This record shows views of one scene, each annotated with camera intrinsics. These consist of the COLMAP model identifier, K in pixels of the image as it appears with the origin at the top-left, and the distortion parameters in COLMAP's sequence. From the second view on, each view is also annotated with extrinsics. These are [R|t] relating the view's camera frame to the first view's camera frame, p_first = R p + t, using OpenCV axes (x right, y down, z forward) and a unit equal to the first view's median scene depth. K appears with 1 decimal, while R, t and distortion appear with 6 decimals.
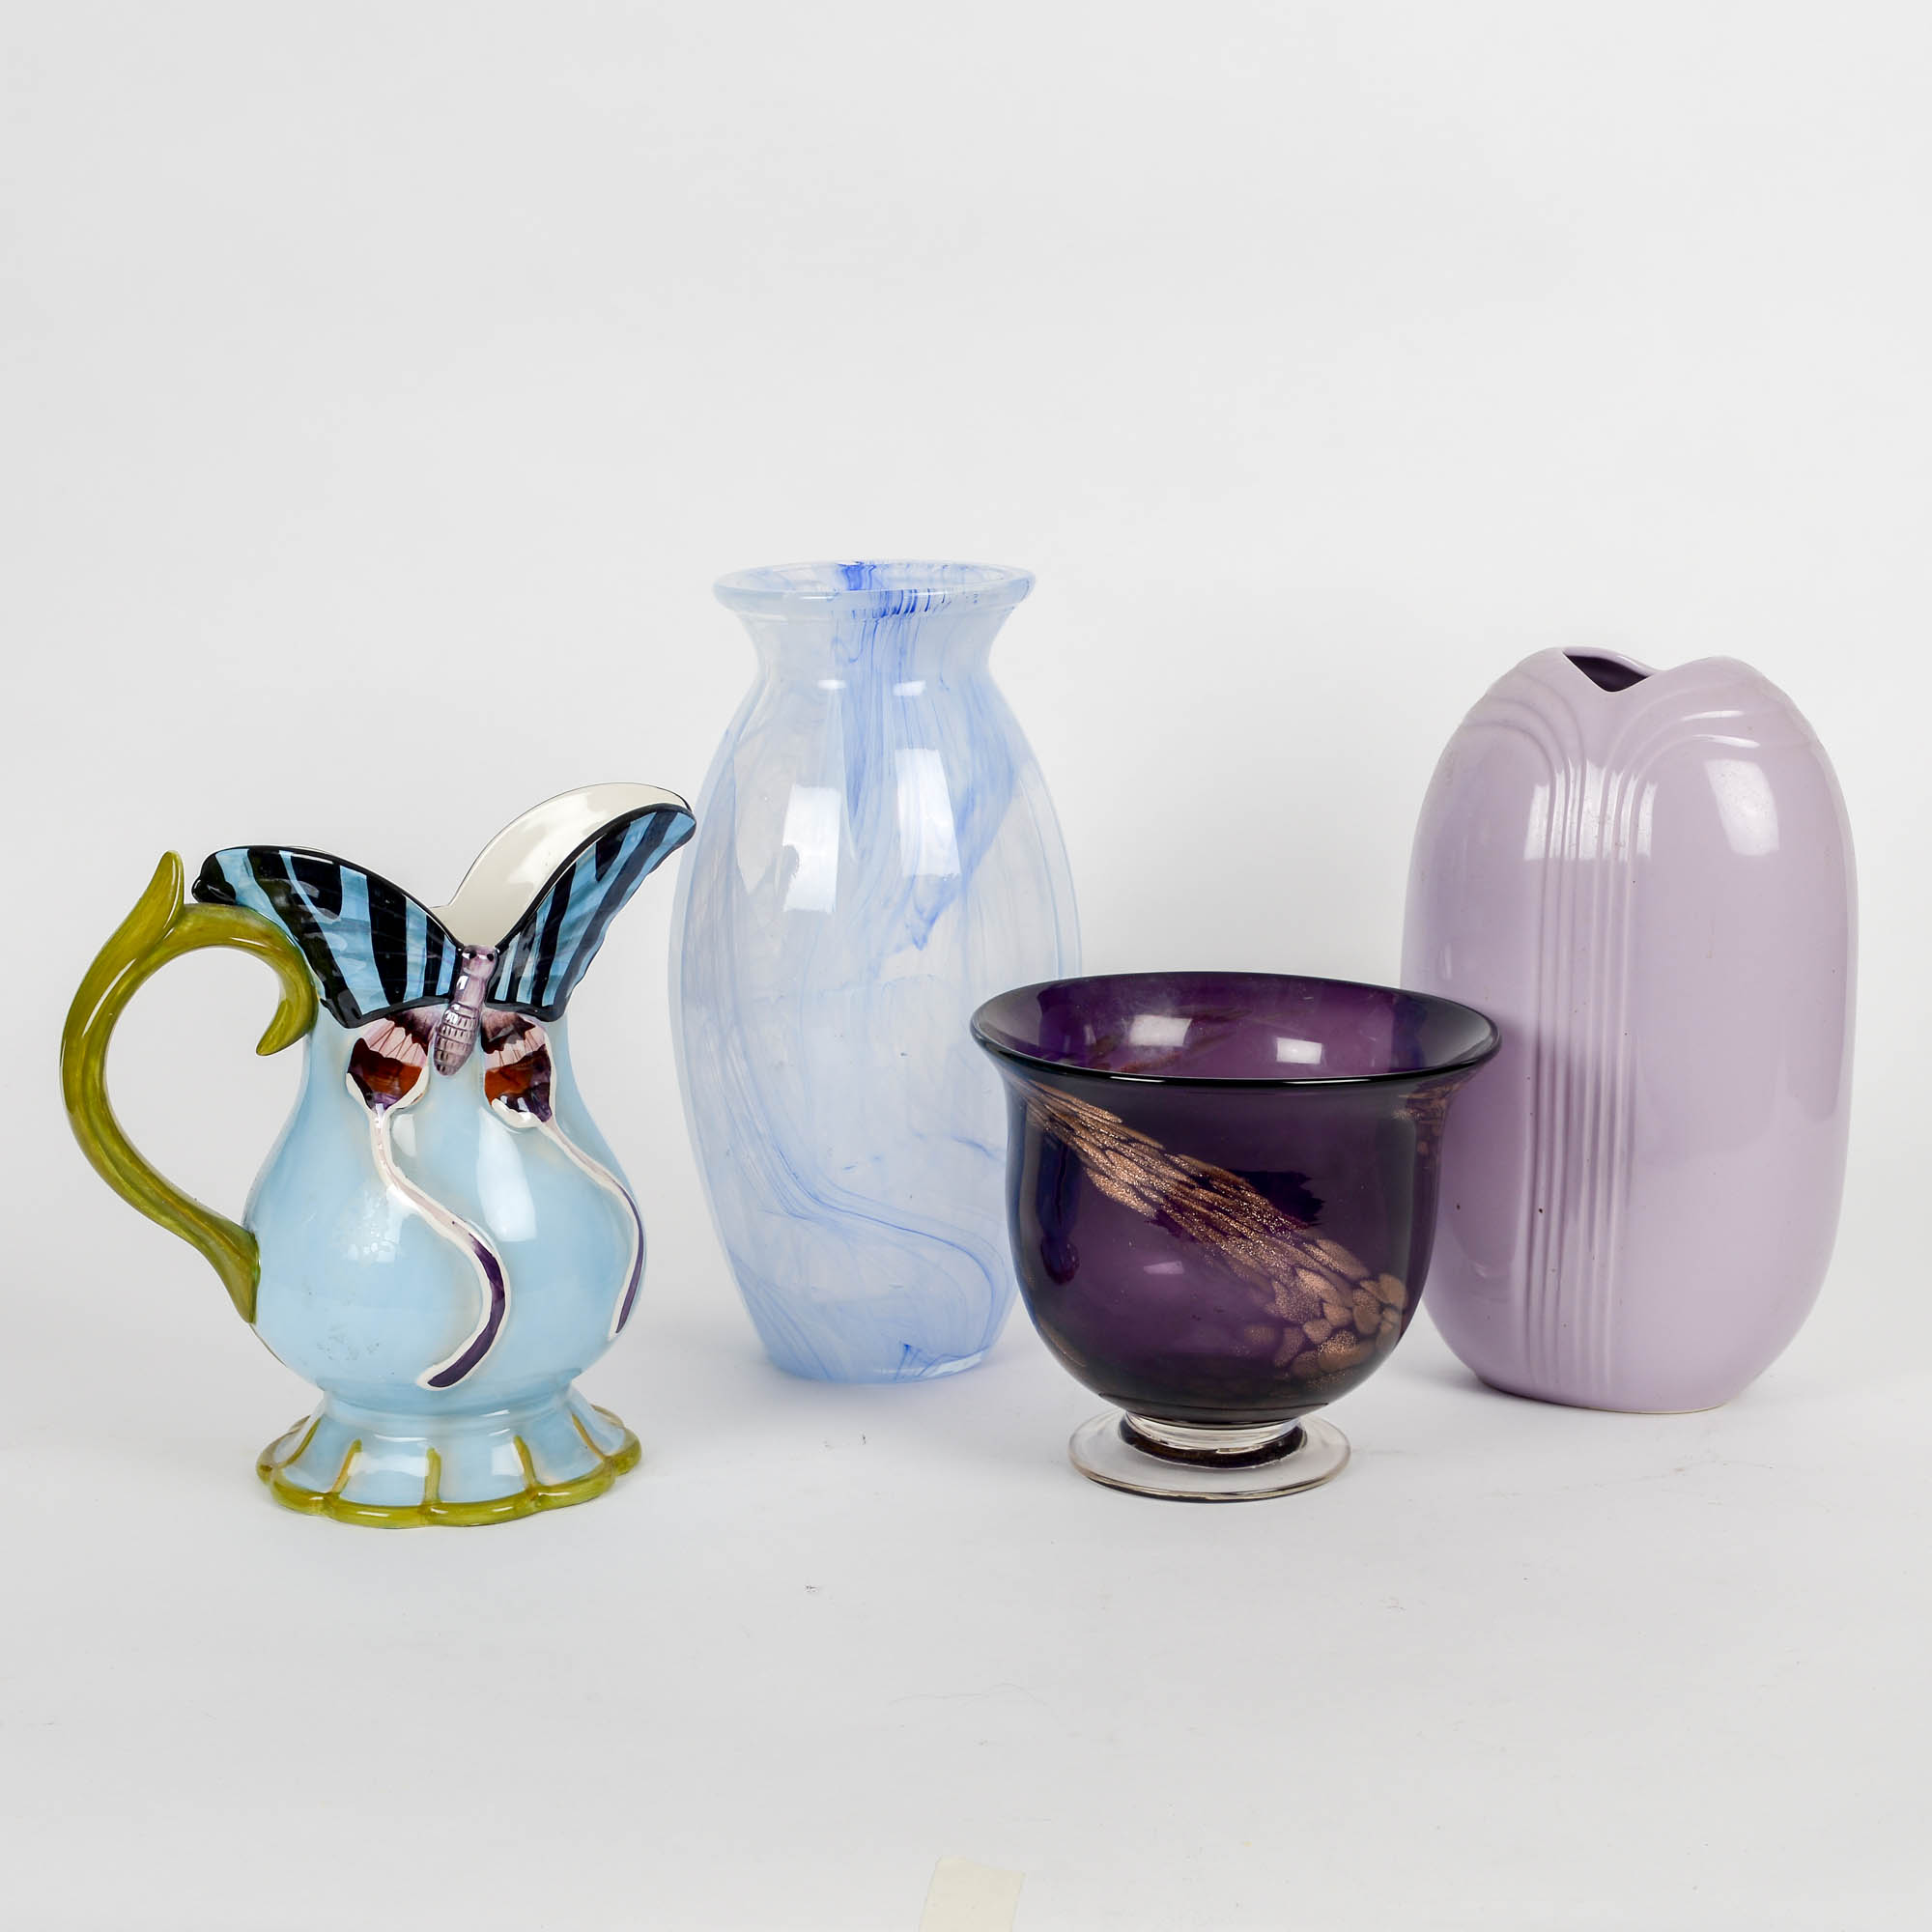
lens RADIAL K [[3224.4, 0, 1065.4], [0, 3224.4, 1128.7], [0, 0, 1]] dist [-0.047712, -0.090023]
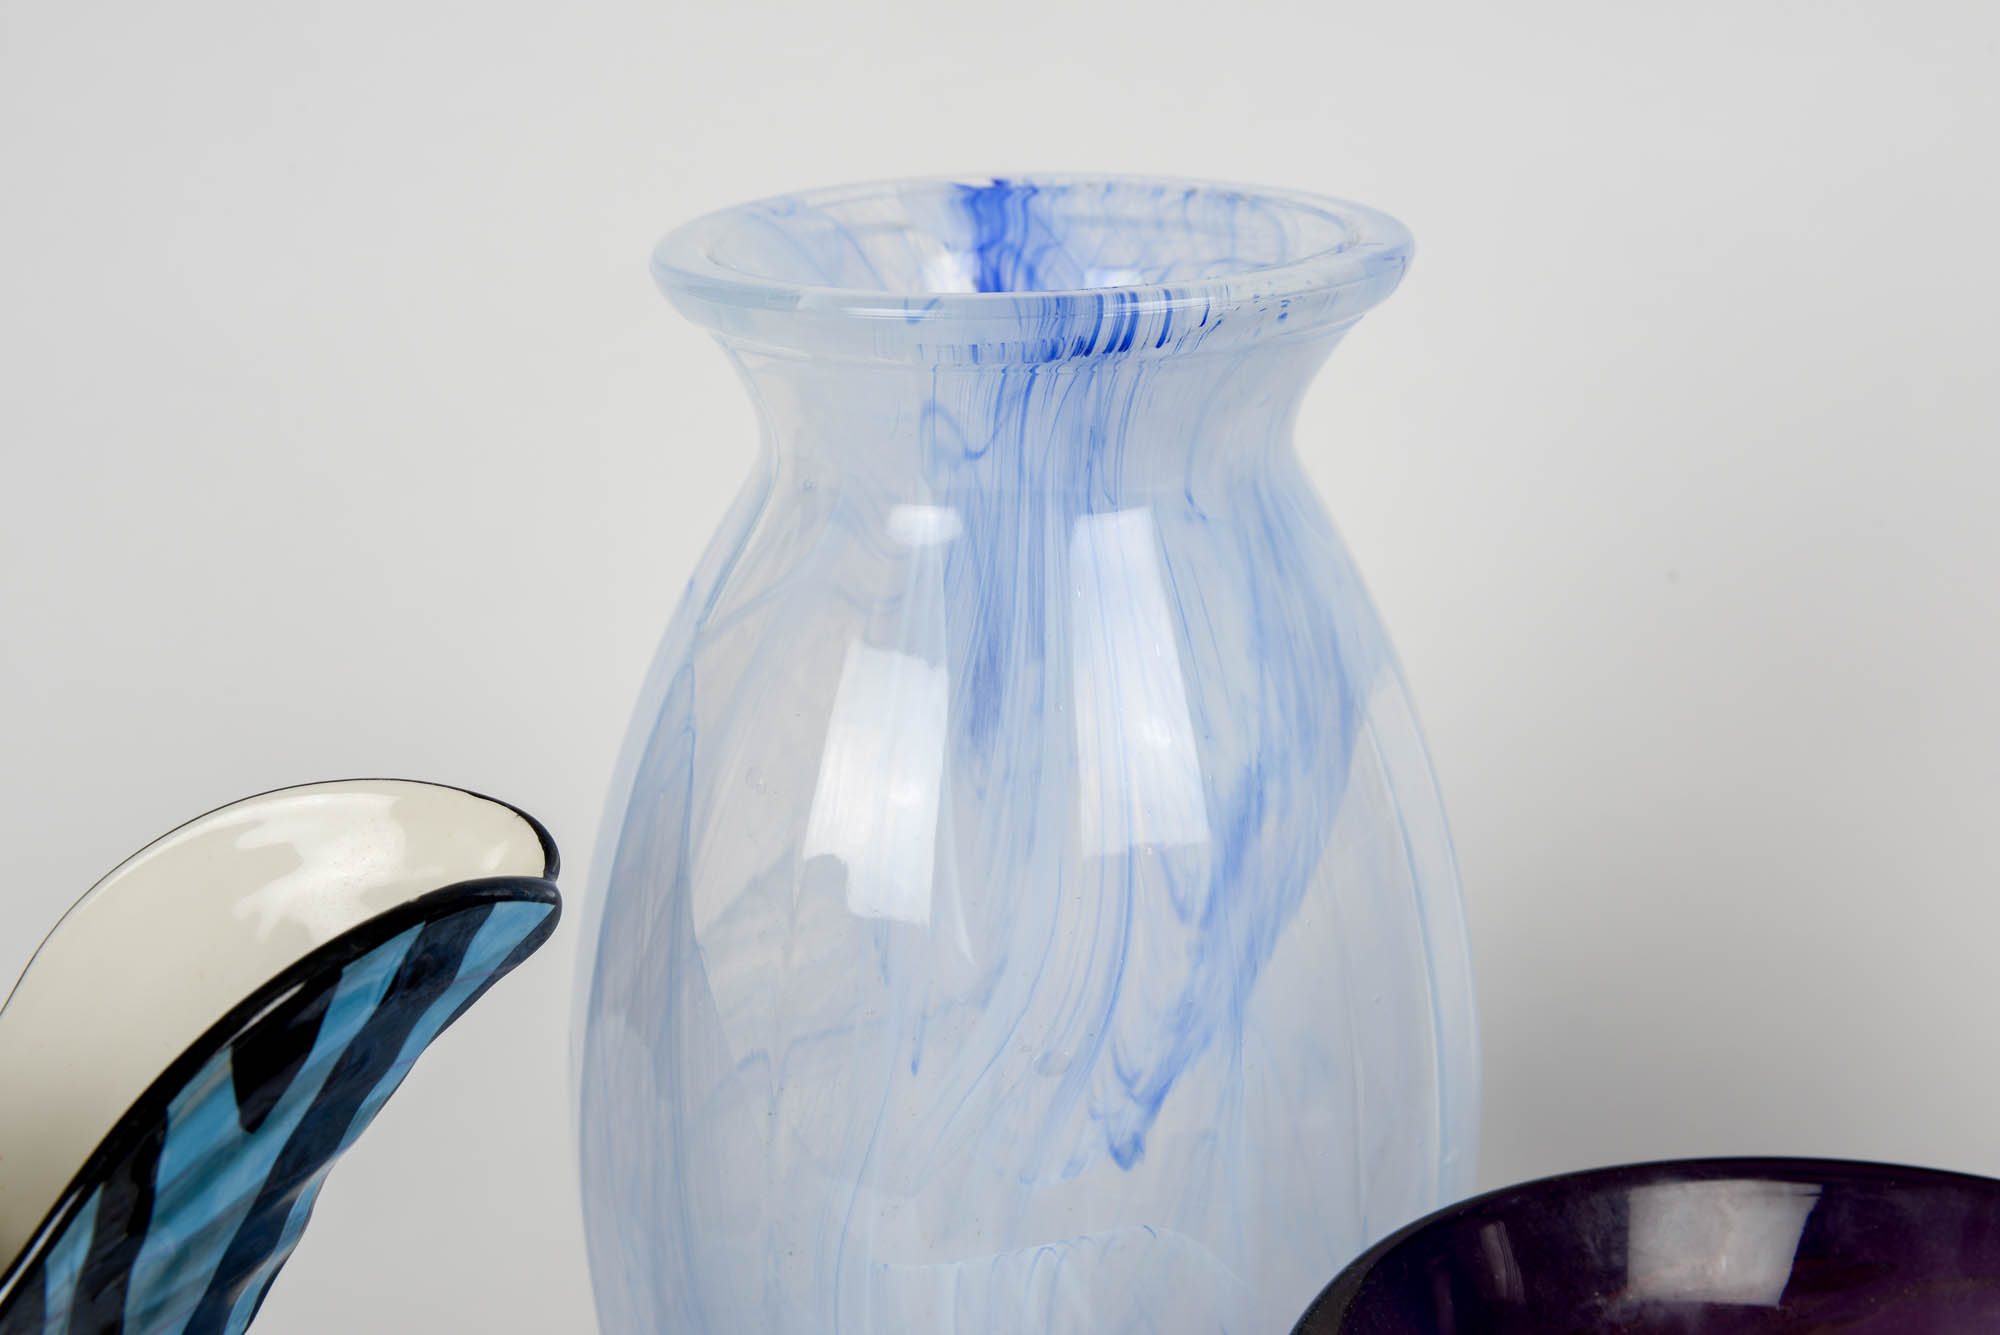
lens RADIAL K [[2794.1, 0, 1000.0], [0, 2794.1, 667.5], [0, 0, 1]] dist [0.036808, 0.001303]
pose [[0.997073, 0.021385, -0.073399, -0.038281], [-0.017751, 0.998601, 0.049808, -0.144003], [0.074361, -0.048359, 0.996058, 0.683181]]
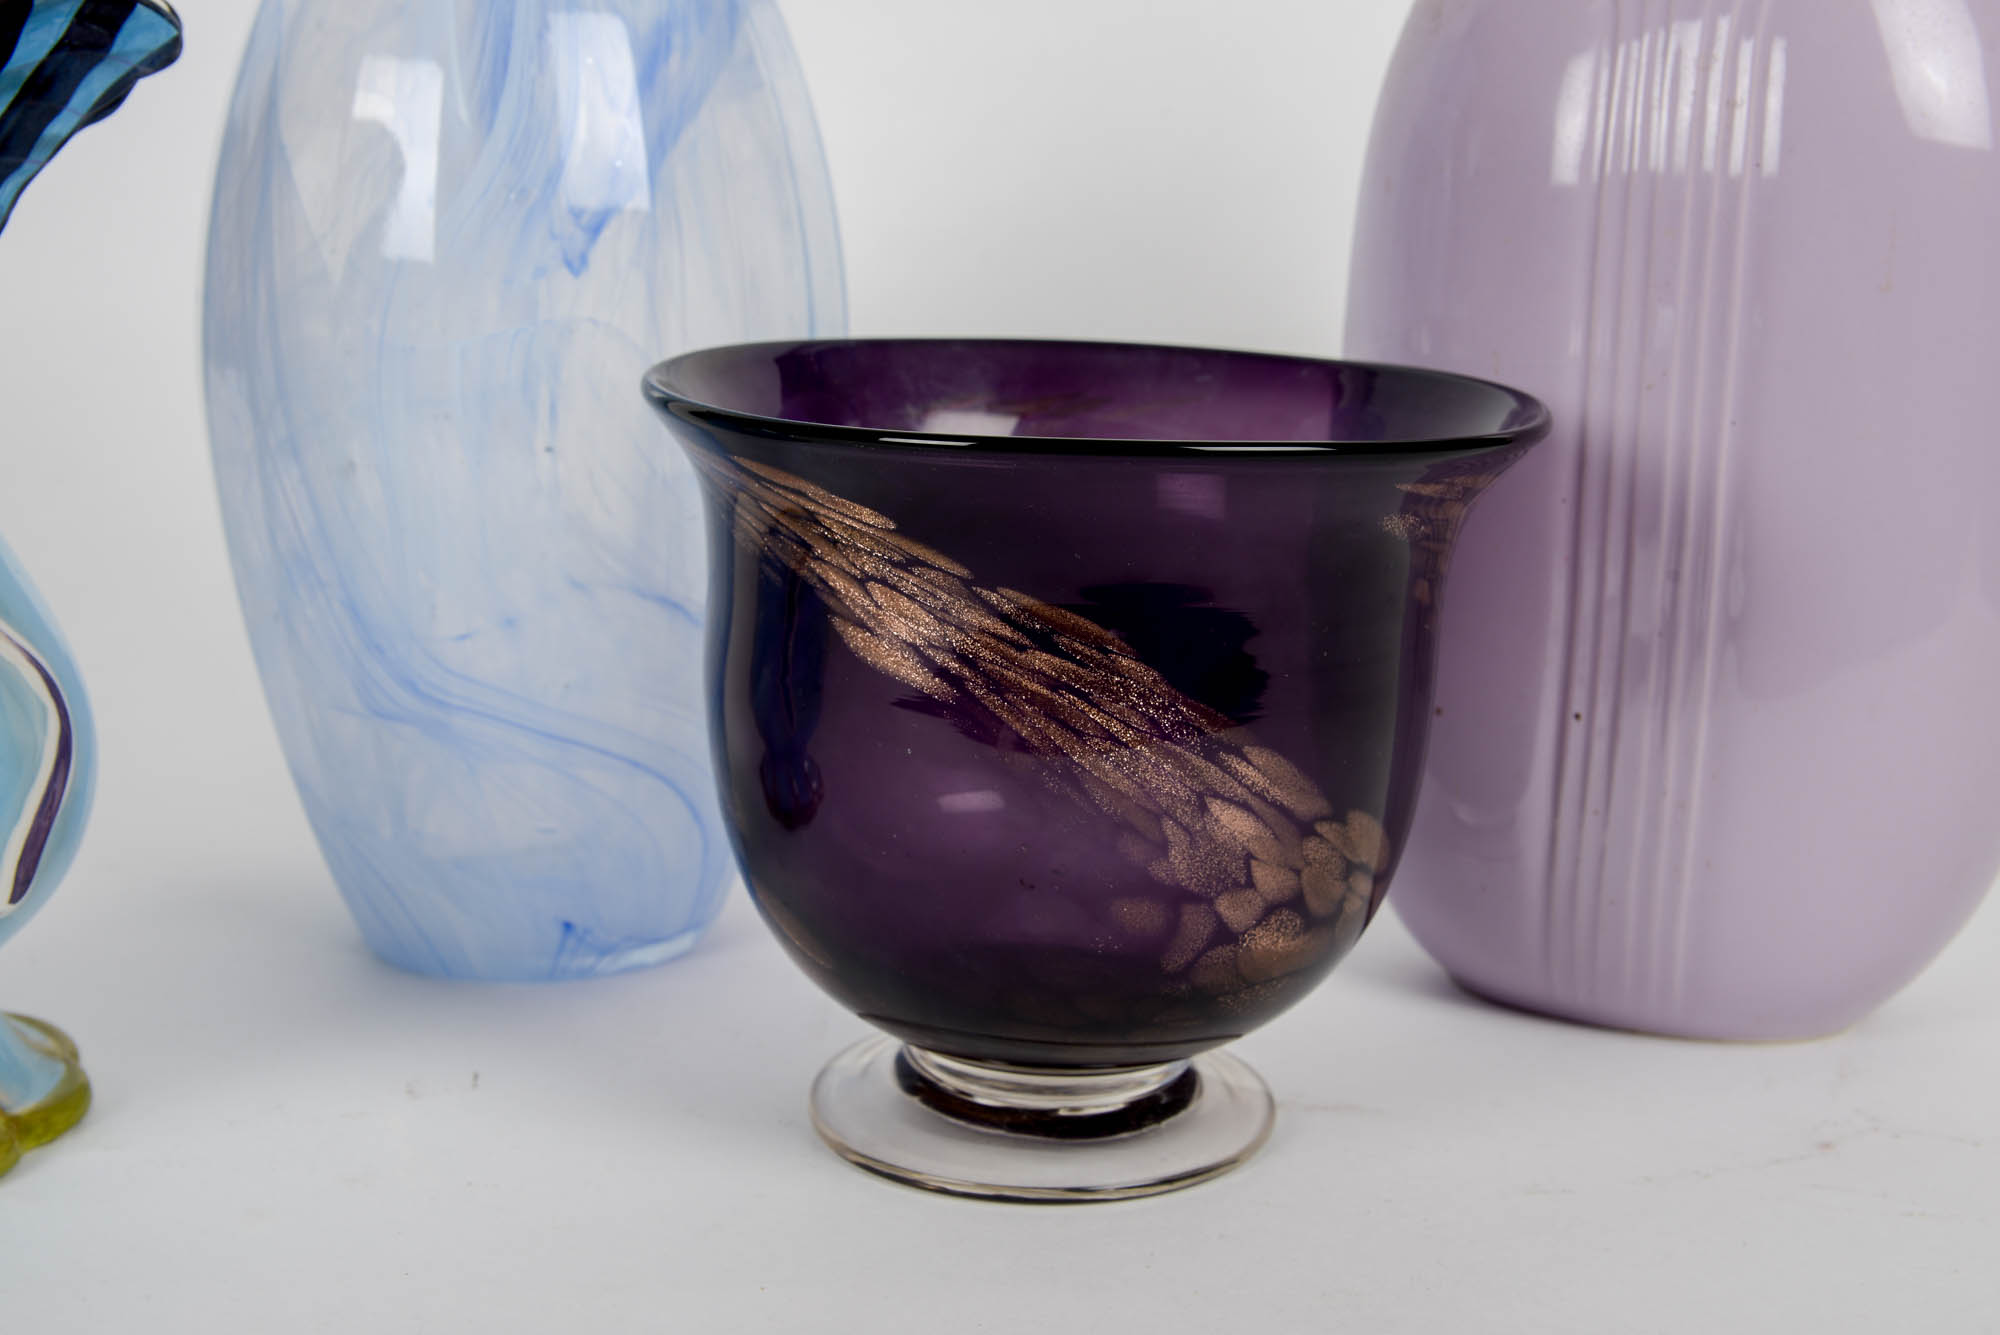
lens RADIAL K [[2794.1, 0, 1000.0], [0, 2794.1, 667.5], [0, 0, 1]] dist [0.036808, 0.001303]
pose [[0.999189, 0.011010, 0.038725, 0.016232], [-0.010334, 0.999792, -0.017610, 0.028403], [-0.038911, 0.017195, 0.999095, 0.494737]]
